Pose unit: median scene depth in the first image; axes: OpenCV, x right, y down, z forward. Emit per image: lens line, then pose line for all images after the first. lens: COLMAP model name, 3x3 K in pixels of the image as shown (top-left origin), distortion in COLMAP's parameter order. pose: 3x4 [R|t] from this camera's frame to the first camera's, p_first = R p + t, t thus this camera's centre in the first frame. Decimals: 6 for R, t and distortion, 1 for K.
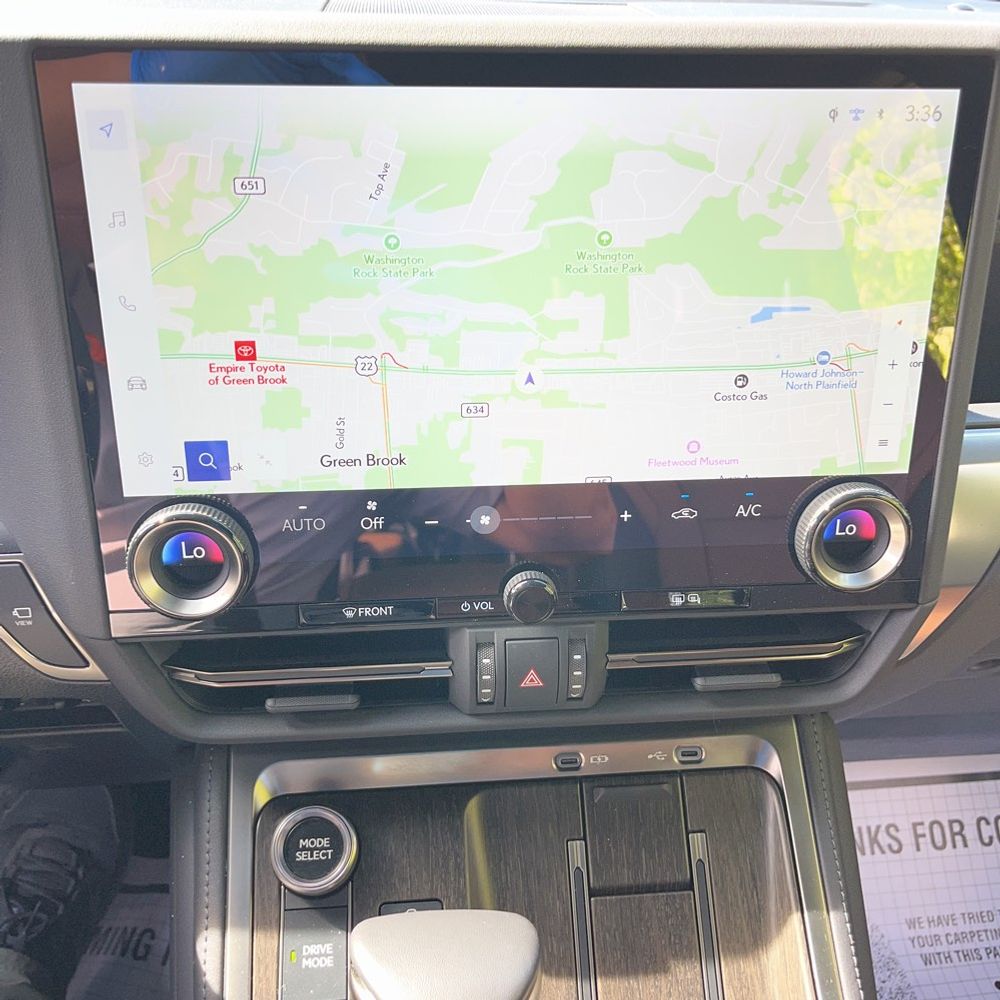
lens RADIAL K [[1047.5, 0, 500.0], [0, 1047.5, 500.0], [0, 0, 1]] dist [0.046039, -0.048122]
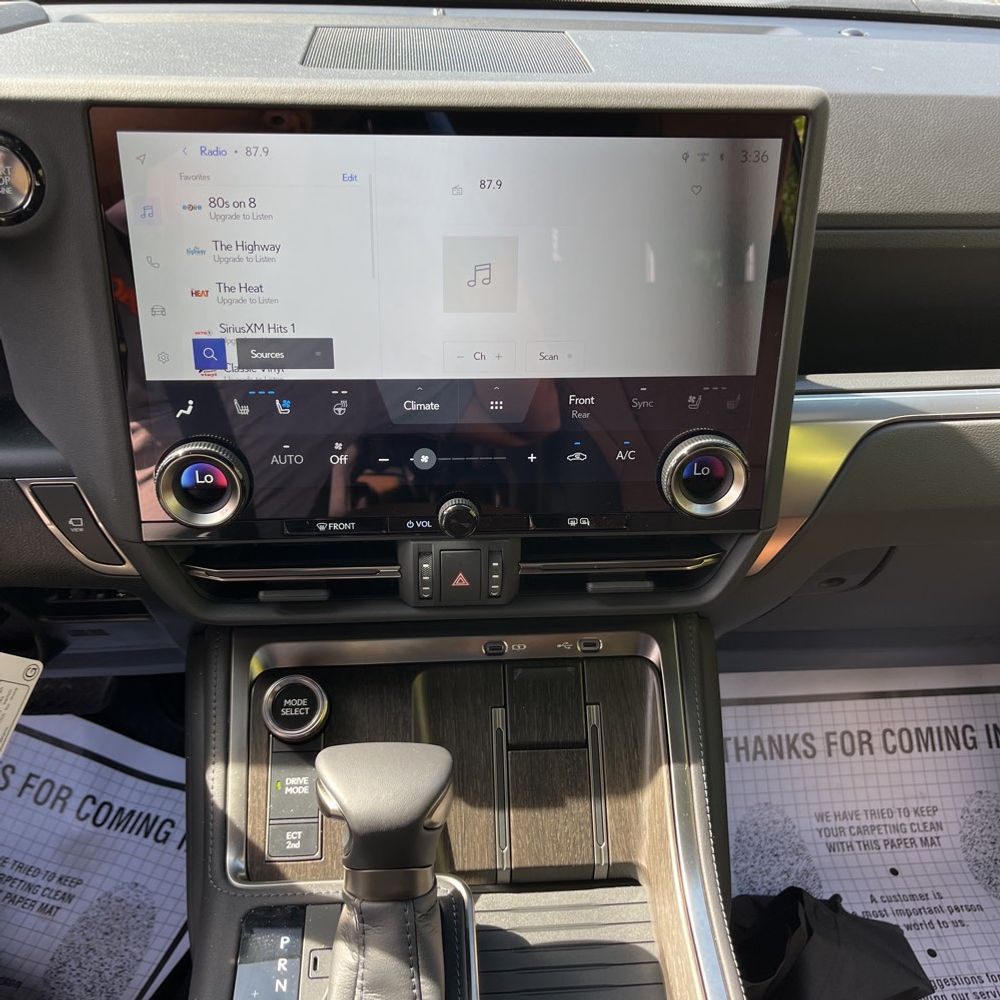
lens RADIAL K [[1049.0, 0, 492.9], [0, 1049.0, 501.6], [0, 0, 1]] dist [0.054347, -0.070398]
pose [[0.999752, 0.018684, -0.012140, 0.080885], [-0.018013, 0.998418, 0.053269, 0.001153], [0.013116, -0.053037, 0.998506, -0.293561]]
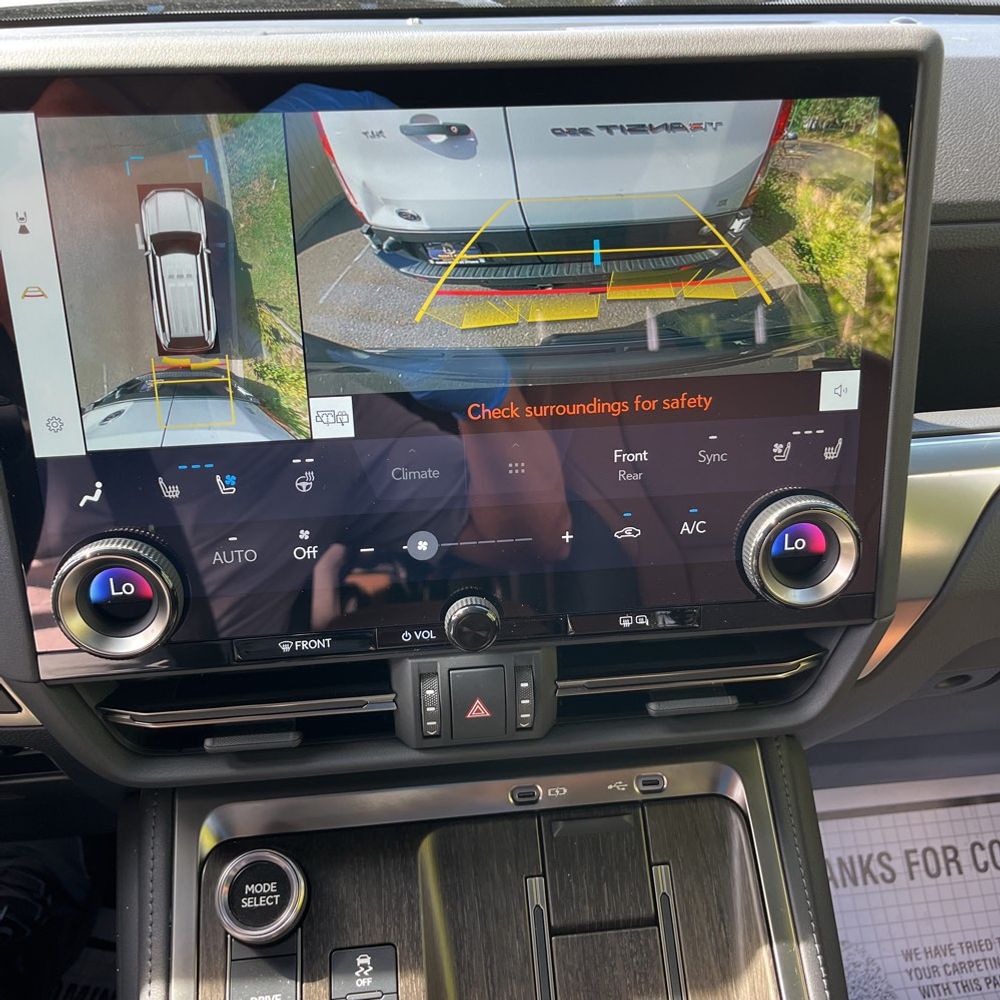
lens RADIAL K [[1049.0, 0, 492.9], [0, 1049.0, 501.6], [0, 0, 1]] dist [0.054347, -0.070398]
pose [[0.999464, -0.032612, -0.002732, 0.050205], [0.032494, 0.998837, -0.035609, 0.013544], [0.003890, 0.035502, 0.999362, 0.021839]]
